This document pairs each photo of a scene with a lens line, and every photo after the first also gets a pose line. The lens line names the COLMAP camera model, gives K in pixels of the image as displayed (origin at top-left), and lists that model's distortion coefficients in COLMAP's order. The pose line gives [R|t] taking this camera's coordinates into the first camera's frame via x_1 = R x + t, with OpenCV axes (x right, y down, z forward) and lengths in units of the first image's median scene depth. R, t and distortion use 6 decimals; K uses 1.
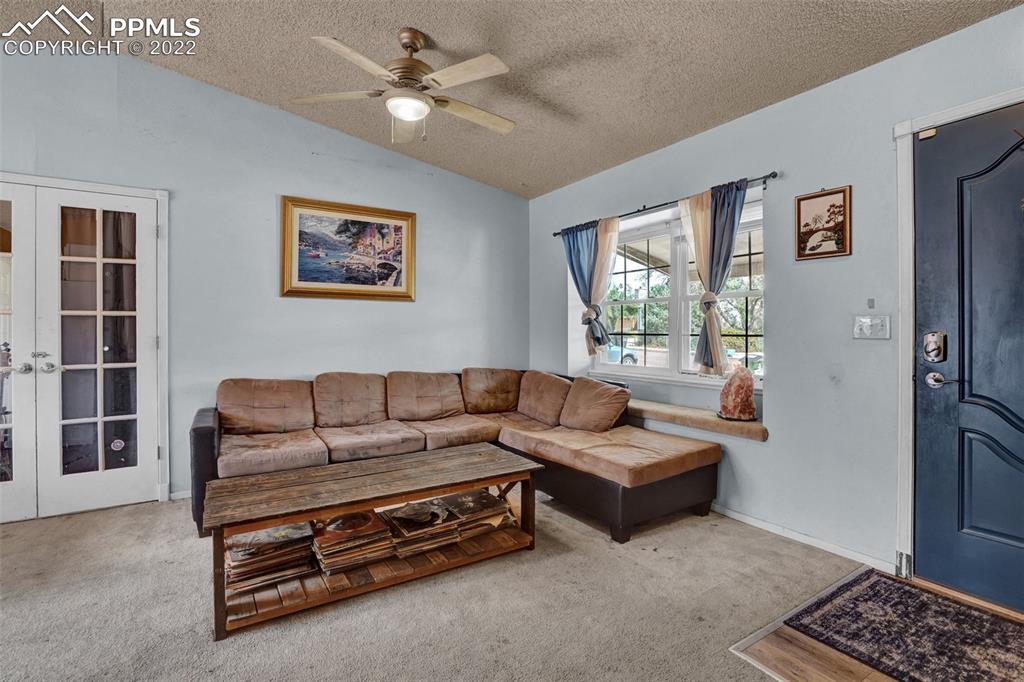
lens RADIAL K [[486.4, 0, 511.9], [0, 486.4, 332.4], [0, 0, 1]] dist [-0.056116, 0.023485]
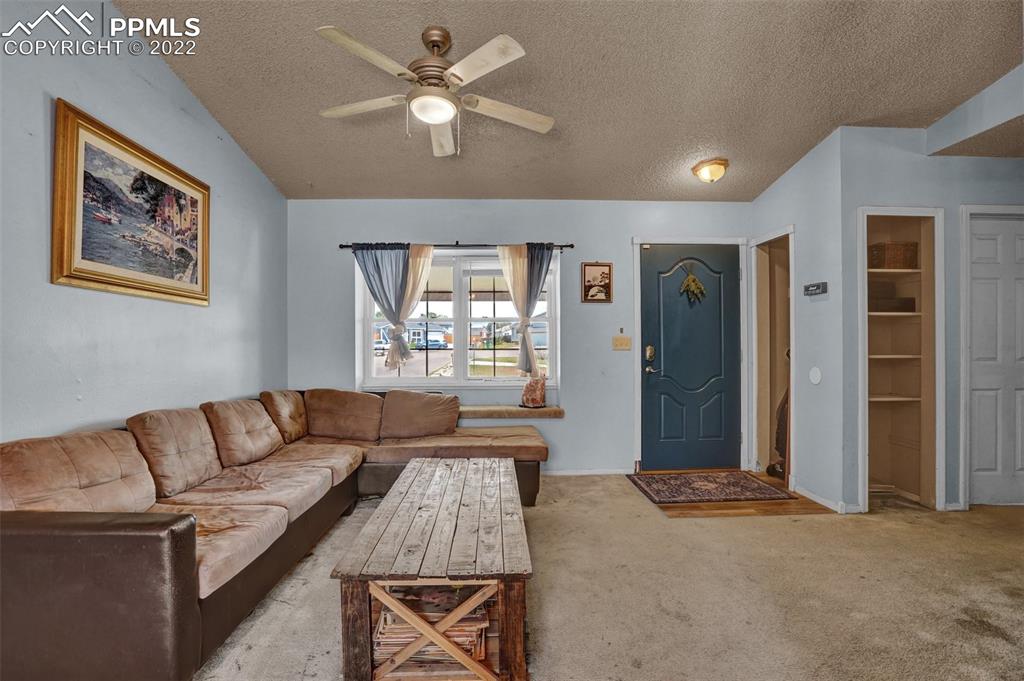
lens RADIAL K [[486.4, 0, 510.4], [0, 486.4, 348.5], [0, 0, 1]] dist [-0.056116, 0.023485]
pose [[0.498435, -0.003846, 0.866919, -0.809735], [0.005784, 0.999983, 0.001111, 0.002980], [-0.866908, 0.004461, 0.498448, 0.332335]]
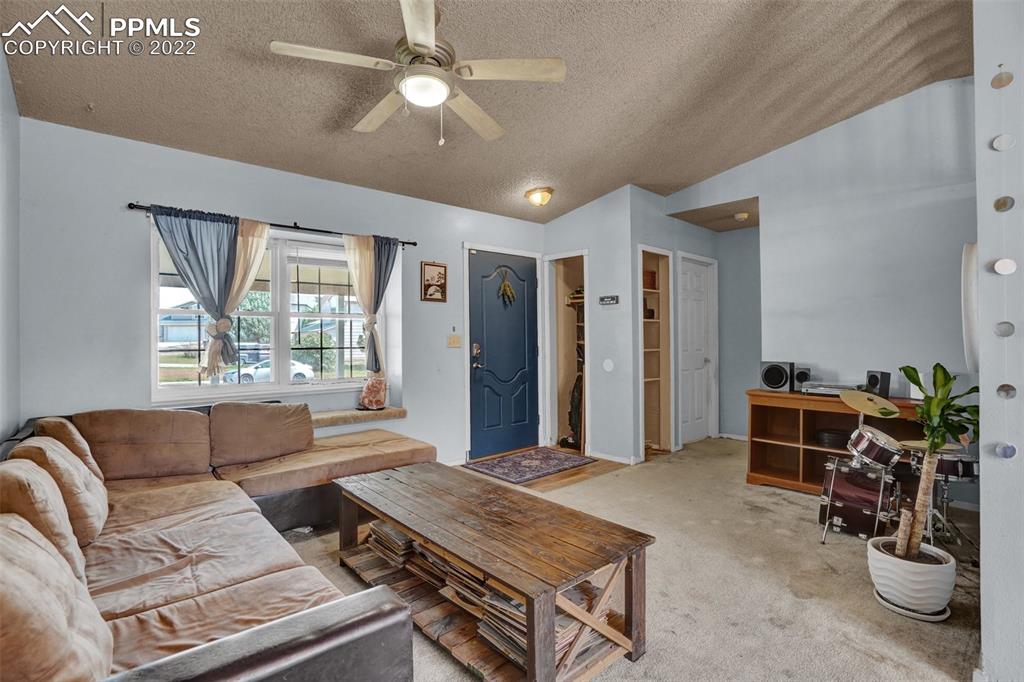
lens RADIAL K [[486.4, 0, 514.4], [0, 486.4, 336.2], [0, 0, 1]] dist [-0.056116, 0.023485]
pose [[-0.170752, 0.009521, 0.985268, -0.924012], [0.011725, 0.999902, -0.007631, -0.010548], [-0.985244, 0.010249, -0.170847, 0.826330]]
